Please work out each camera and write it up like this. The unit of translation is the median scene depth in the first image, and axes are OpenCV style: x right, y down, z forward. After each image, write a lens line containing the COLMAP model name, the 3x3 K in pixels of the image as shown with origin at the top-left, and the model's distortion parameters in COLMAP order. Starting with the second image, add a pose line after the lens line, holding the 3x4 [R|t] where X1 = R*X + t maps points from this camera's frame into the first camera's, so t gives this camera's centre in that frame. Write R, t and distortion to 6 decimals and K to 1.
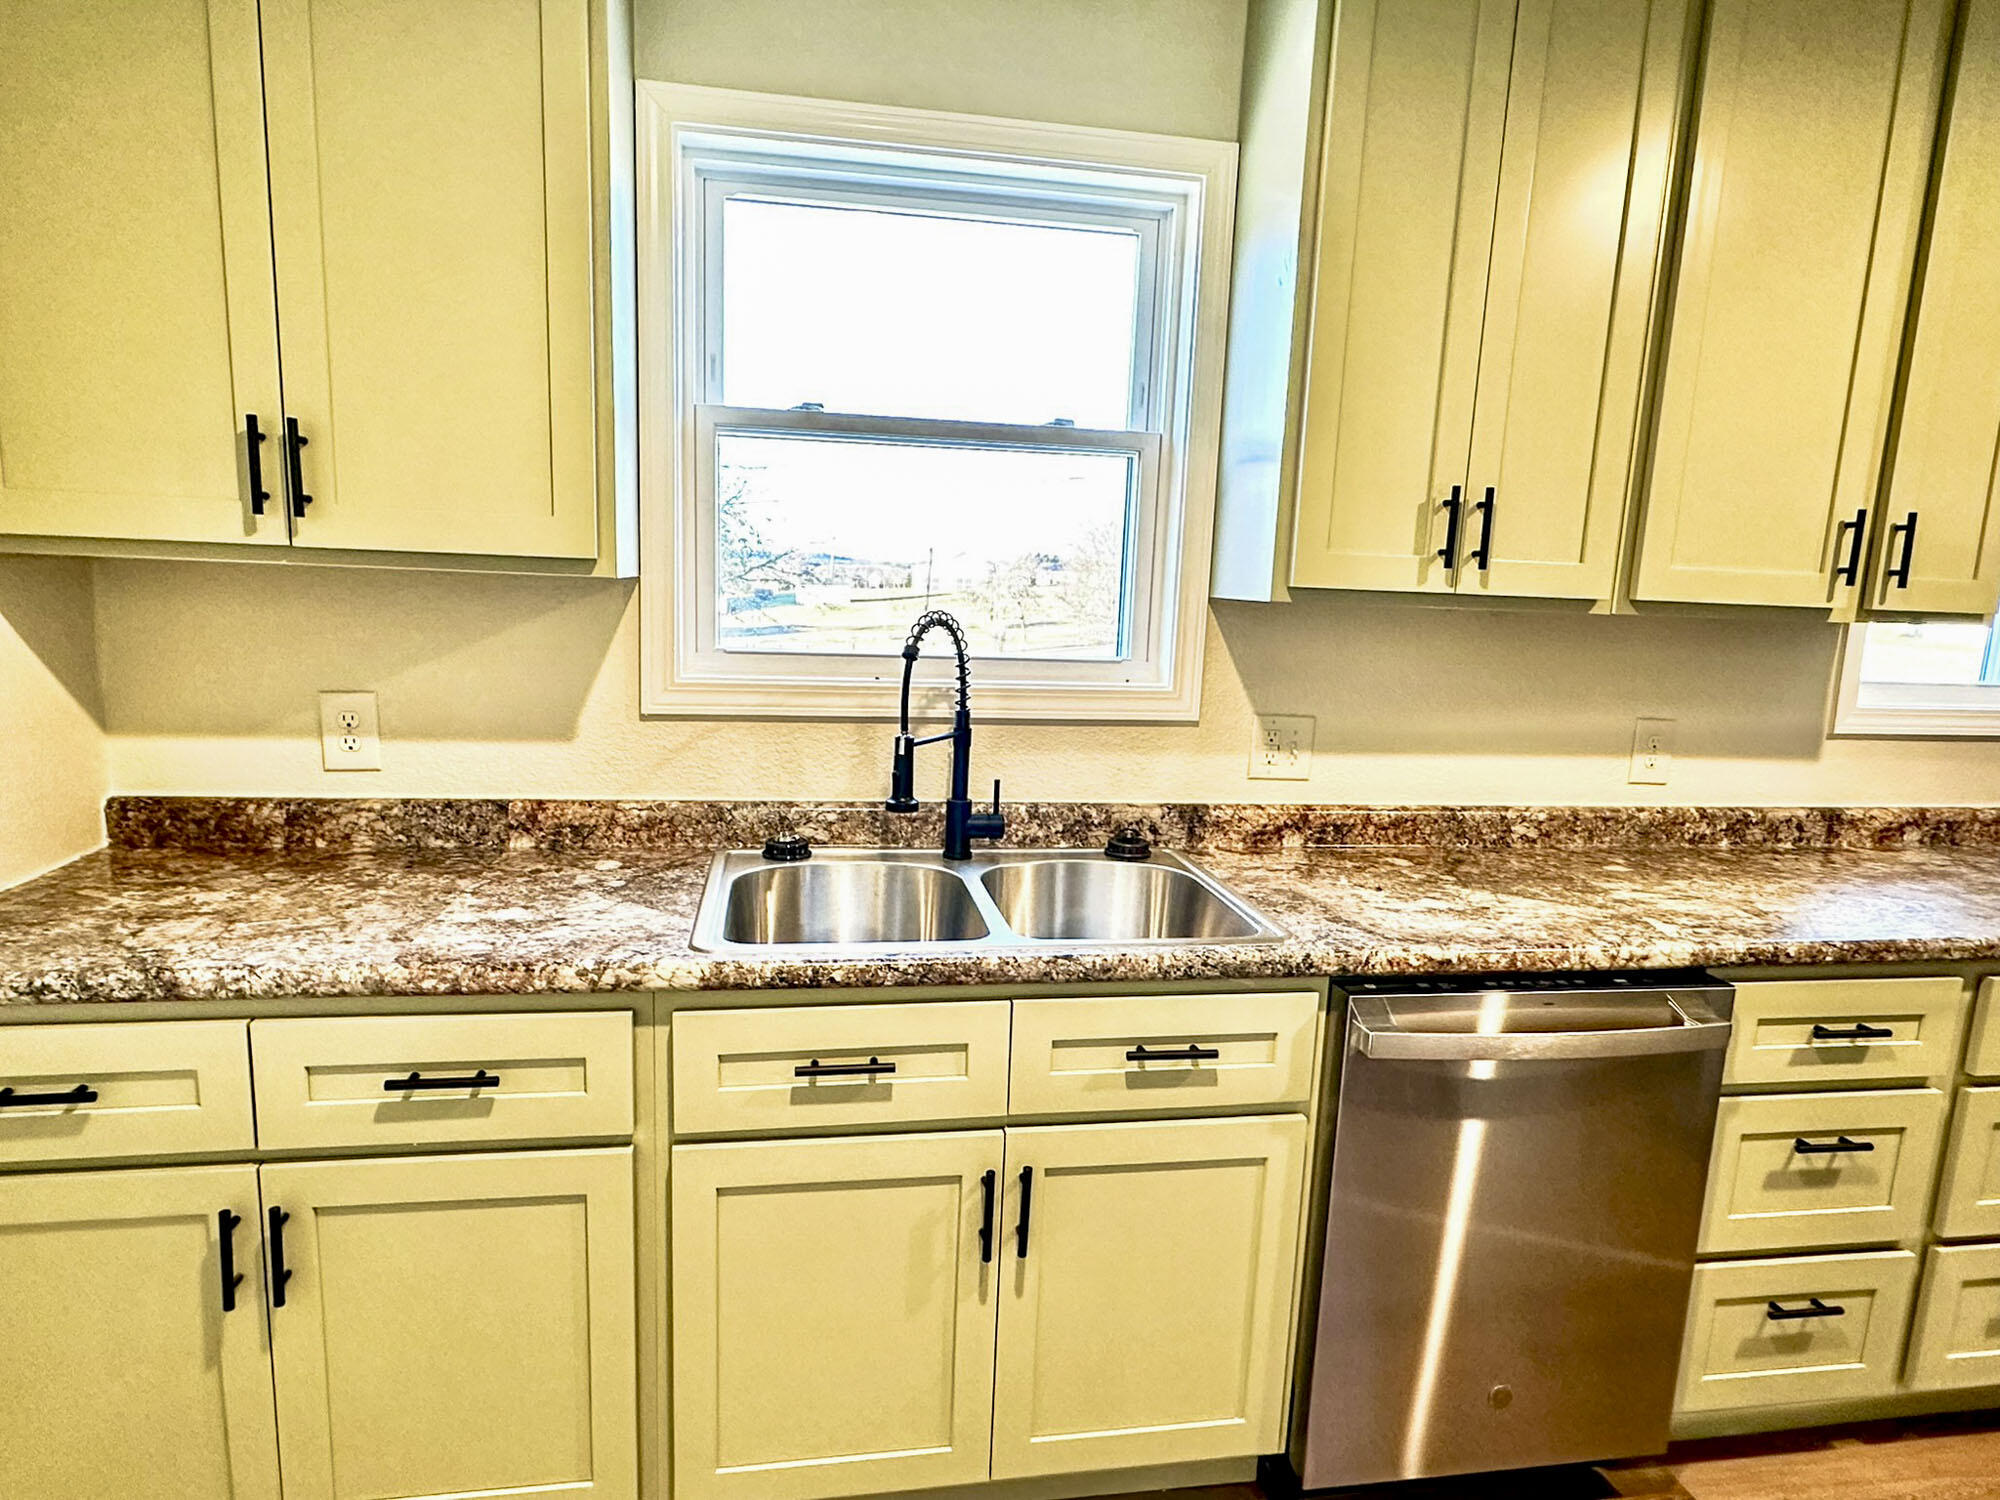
lens RADIAL K [[1147.3, 0, 979.3], [0, 1147.3, 771.4], [0, 0, 1]] dist [-0.006848, 0.002323]
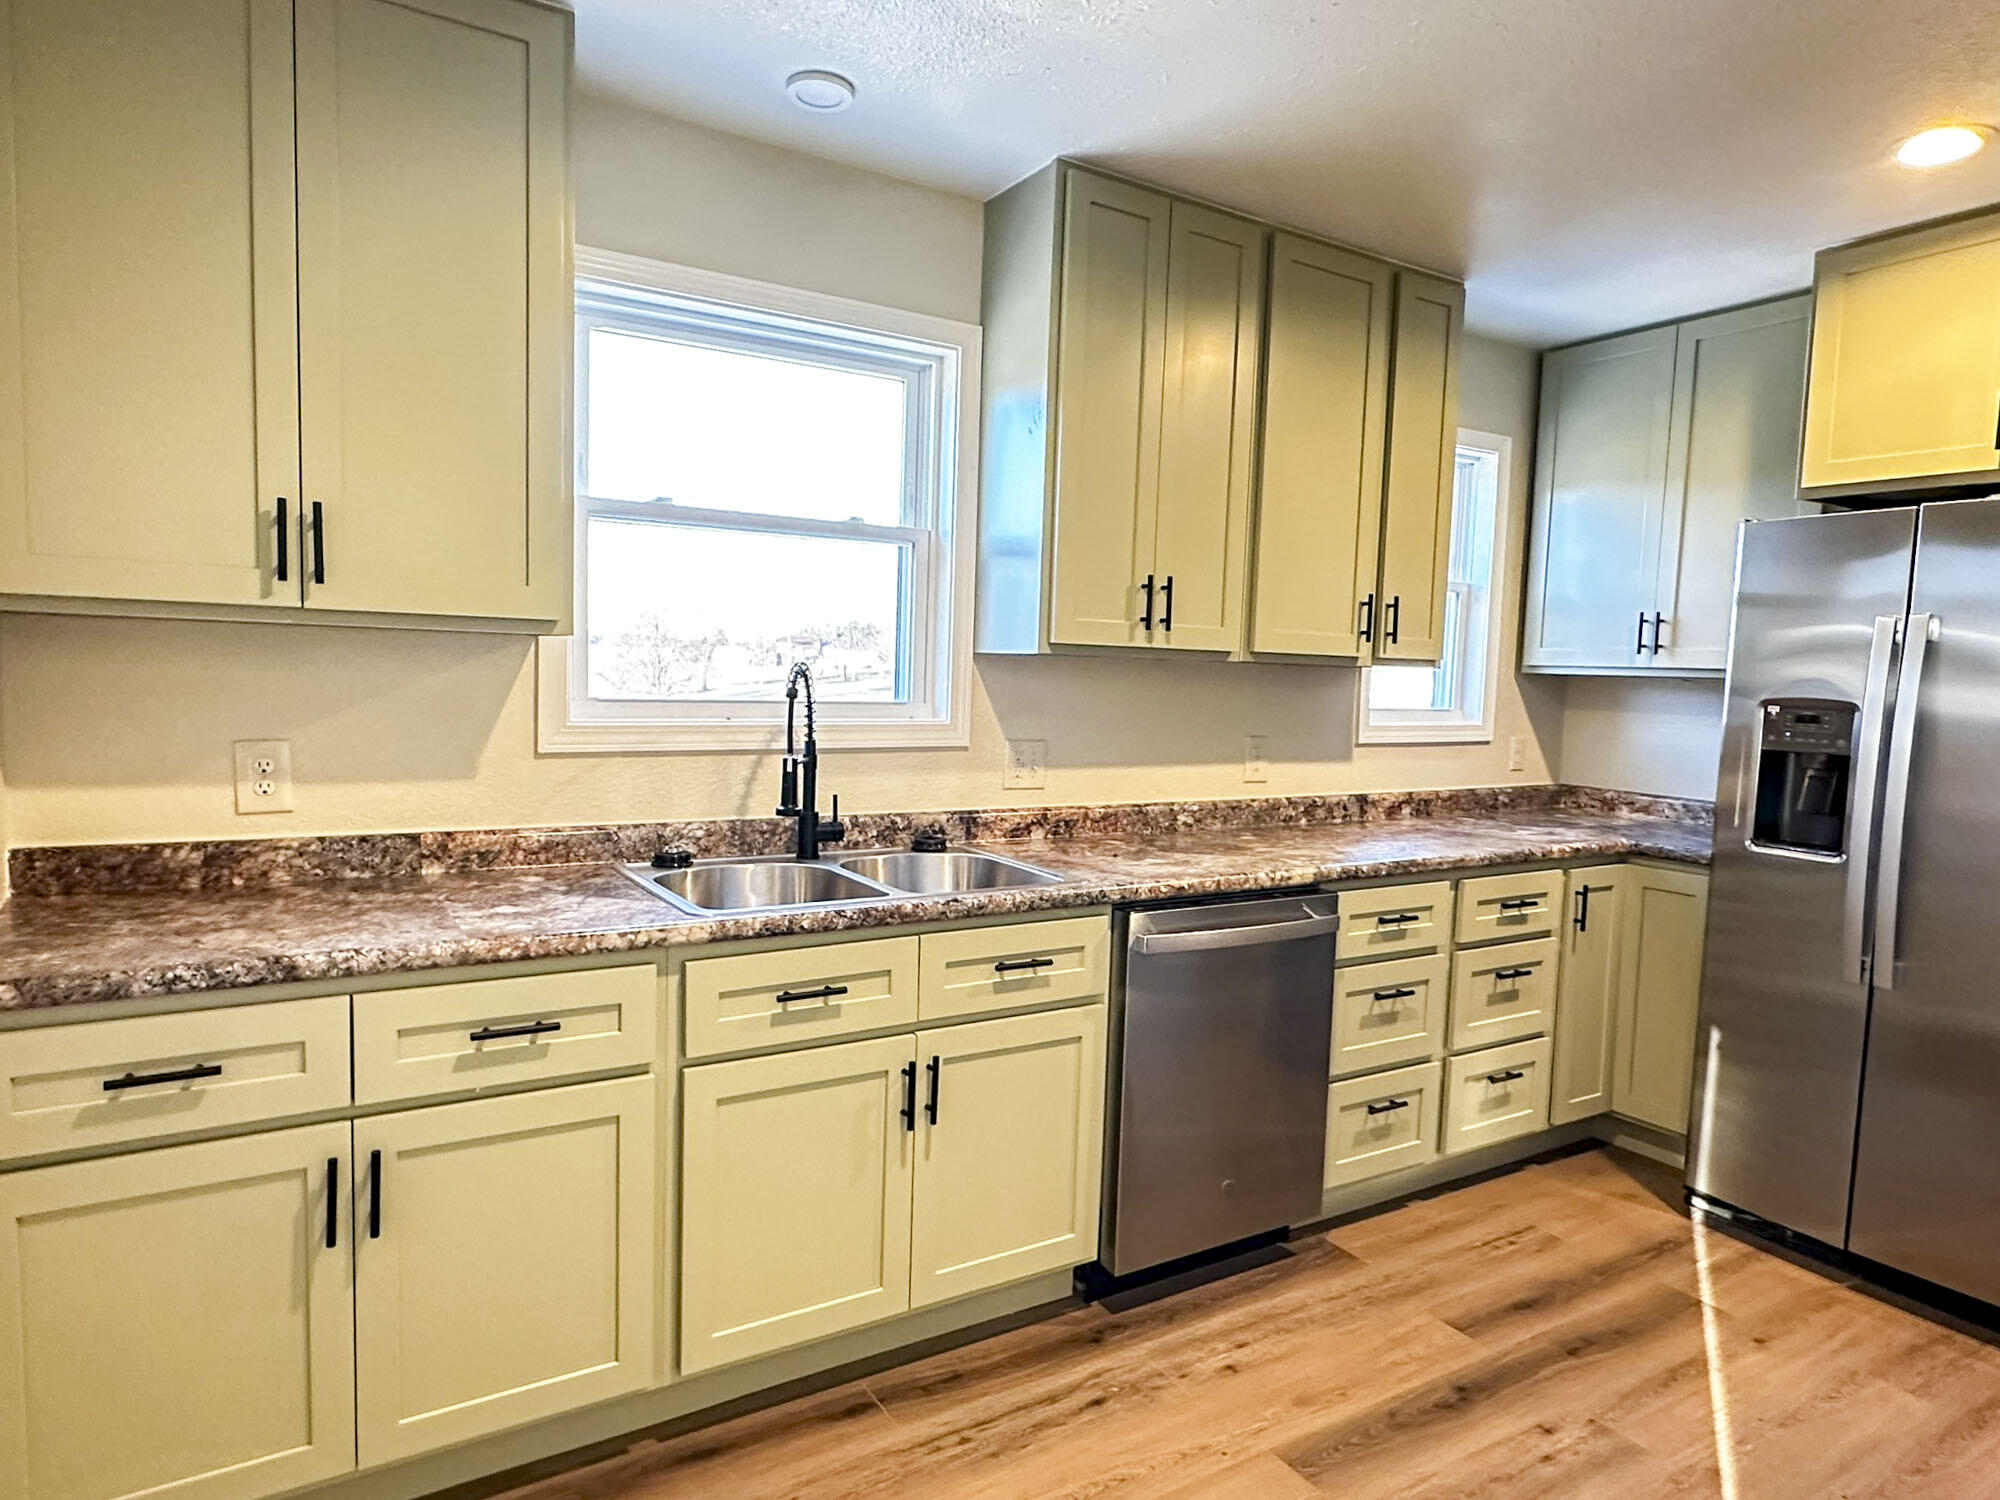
lens RADIAL K [[1147.3, 0, 1001.6], [0, 1147.3, 764.7], [0, 0, 1]] dist [-0.006848, 0.002323]
pose [[0.928837, -0.041376, 0.368171, -0.311943], [0.066207, 0.996285, -0.055064, 0.062600], [-0.364525, 0.075521, 0.928126, -0.280371]]
